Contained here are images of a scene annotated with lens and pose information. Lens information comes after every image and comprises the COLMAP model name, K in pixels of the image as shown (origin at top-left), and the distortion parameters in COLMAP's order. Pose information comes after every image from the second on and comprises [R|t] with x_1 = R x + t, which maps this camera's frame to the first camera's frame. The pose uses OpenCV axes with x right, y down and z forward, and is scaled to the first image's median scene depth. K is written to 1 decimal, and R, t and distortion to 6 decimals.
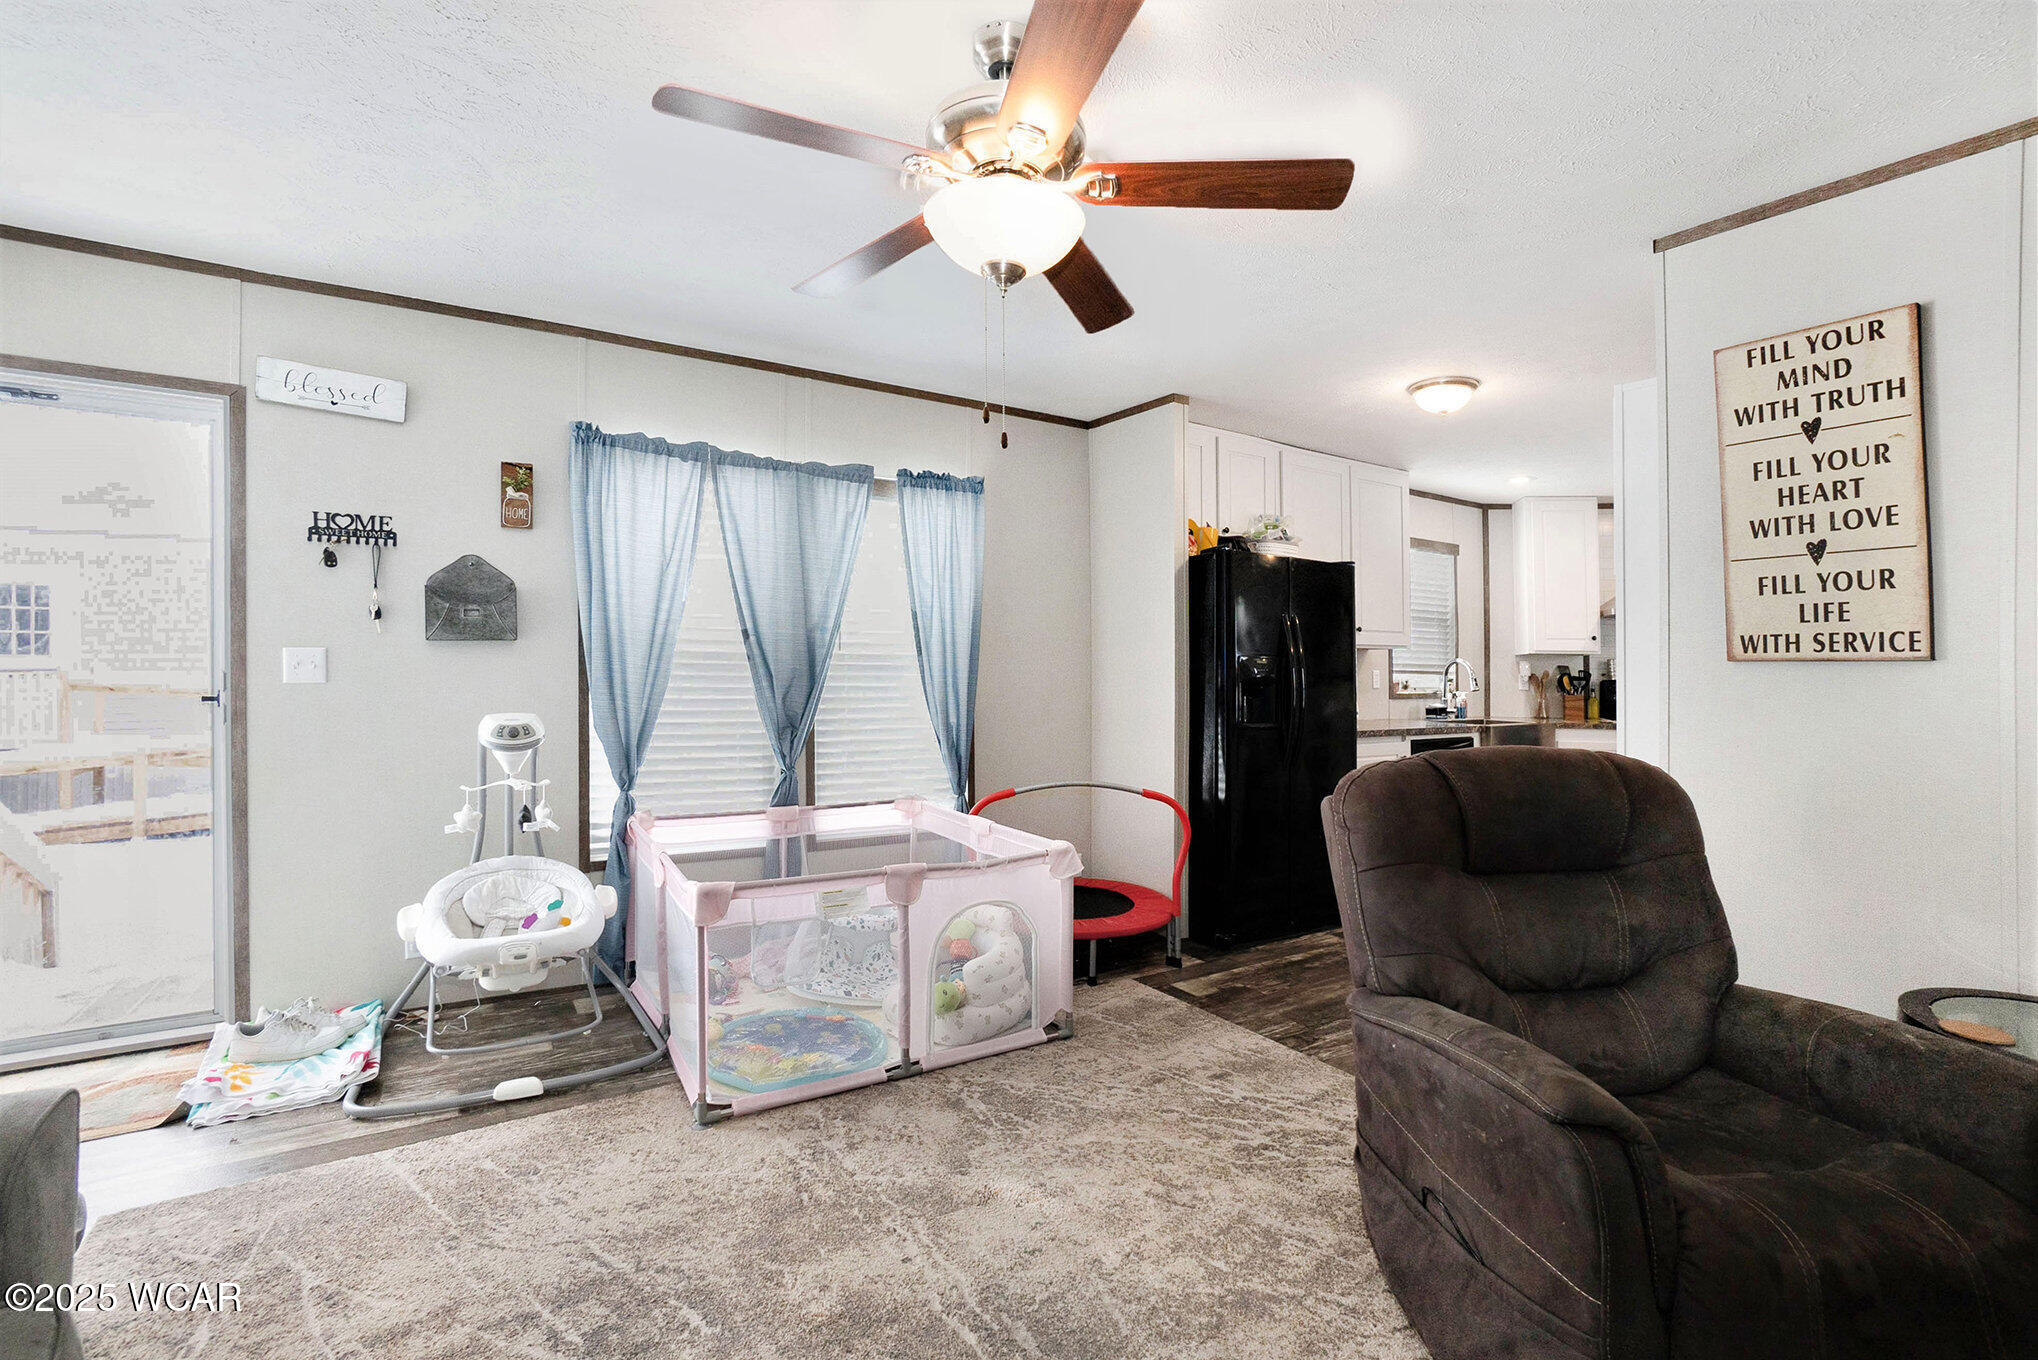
lens RADIAL K [[915.6, 0, 1008.9], [0, 915.6, 662.0], [0, 0, 1]] dist [-0.029507, 0.007247]
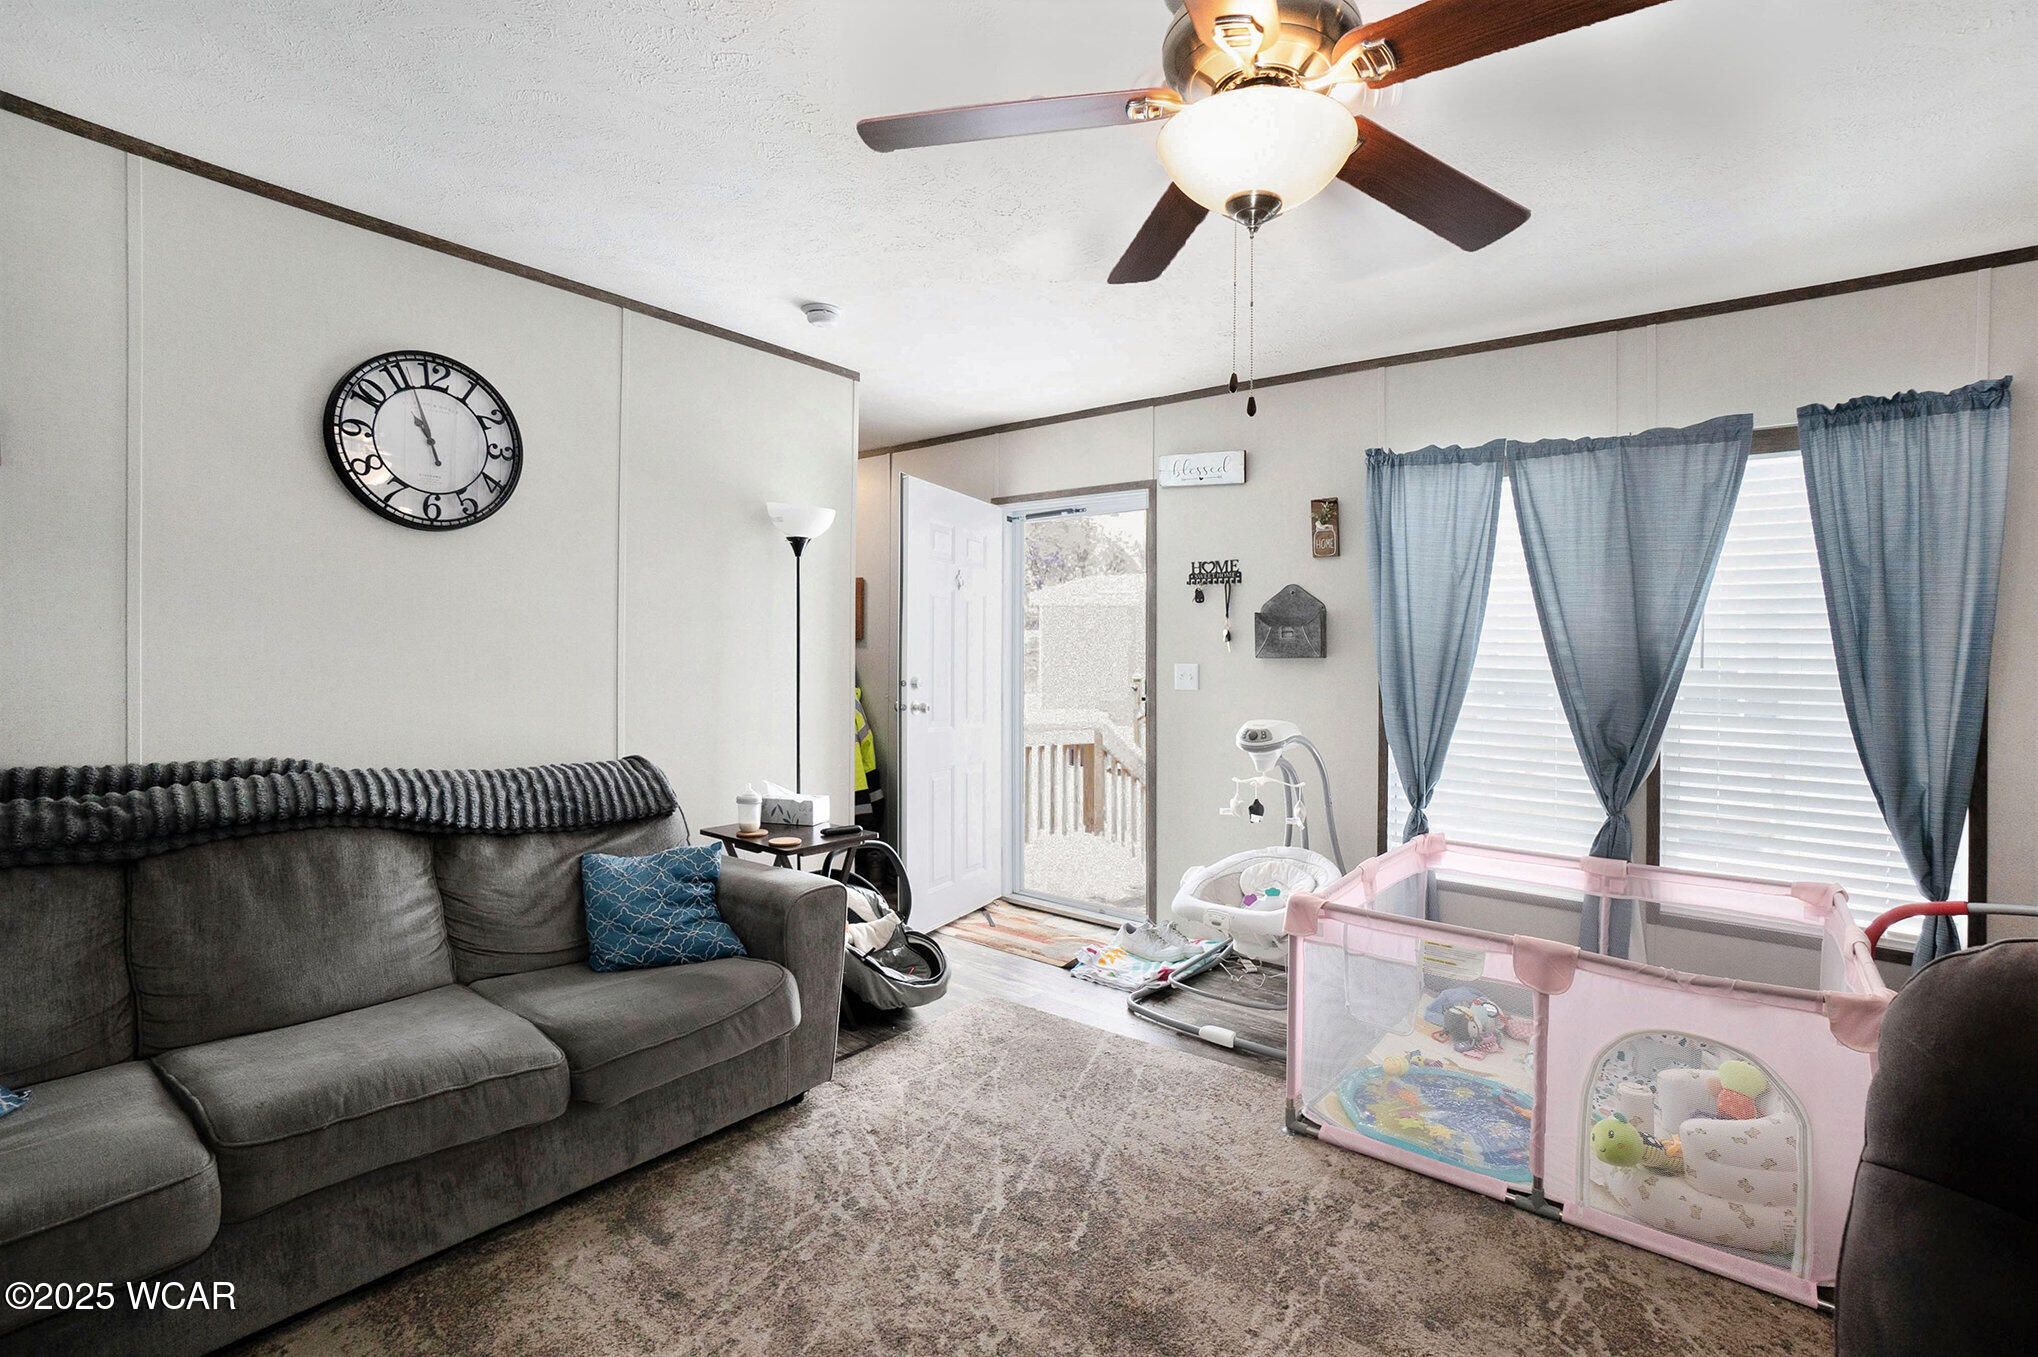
lens RADIAL K [[915.6, 0, 1049.4], [0, 915.6, 678.3], [0, 0, 1]] dist [-0.029507, 0.007247]
pose [[0.363660, 0.010127, -0.931477, 0.415688], [-0.021550, 0.999765, 0.002456, 0.006645], [0.931283, 0.019180, 0.363792, 0.303516]]
